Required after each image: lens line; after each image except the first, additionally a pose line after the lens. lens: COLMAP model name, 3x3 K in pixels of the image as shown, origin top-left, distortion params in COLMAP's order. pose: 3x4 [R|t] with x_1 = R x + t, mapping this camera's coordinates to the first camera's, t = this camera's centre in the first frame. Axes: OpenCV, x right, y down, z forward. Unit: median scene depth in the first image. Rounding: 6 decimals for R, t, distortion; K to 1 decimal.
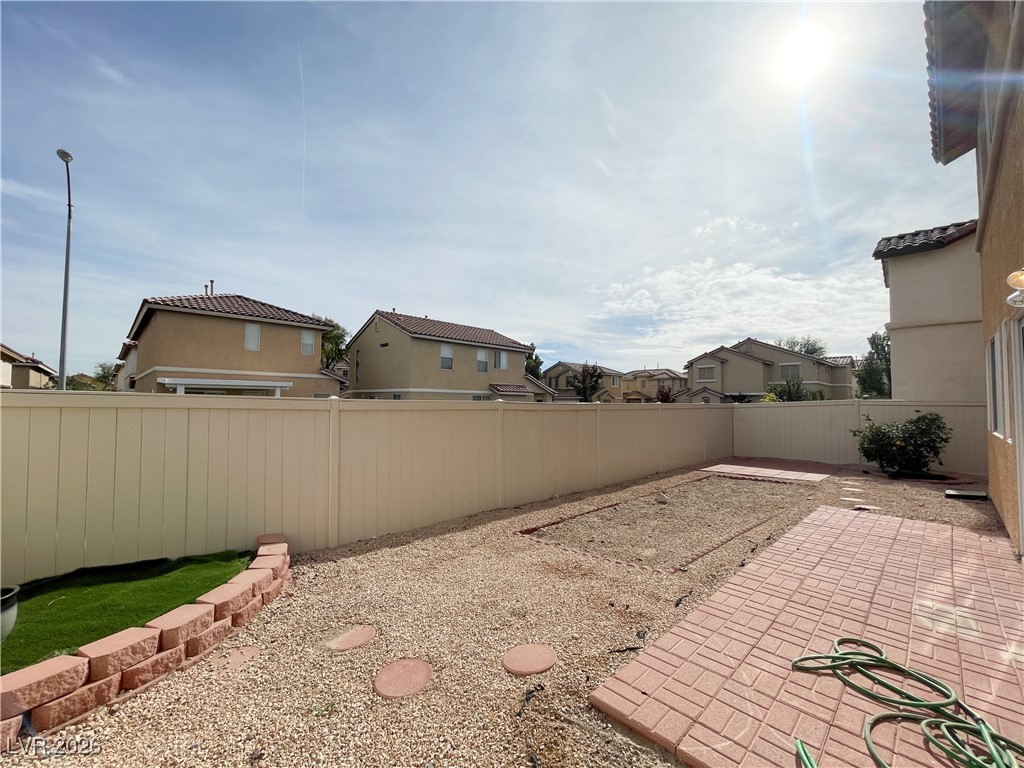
lens RADIAL K [[421.6, 0, 507.4], [0, 421.6, 385.9], [0, 0, 1]] dist [-0.001086, 0.000245]
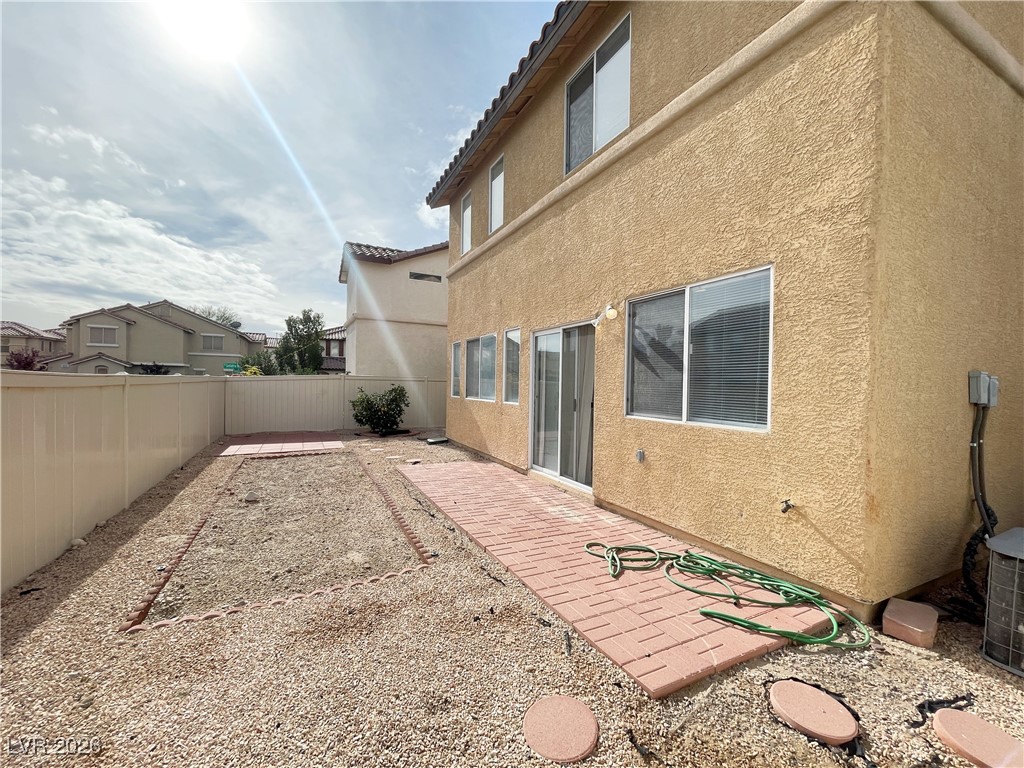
lens RADIAL K [[421.6, 0, 507.4], [0, 421.6, 385.9], [0, 0, 1]] dist [-0.001086, 0.000245]
pose [[0.308000, -0.008432, 0.951349, -0.333002], [-0.054552, 0.998159, 0.026508, 0.017740], [-0.949821, -0.060062, 0.306973, 0.444055]]
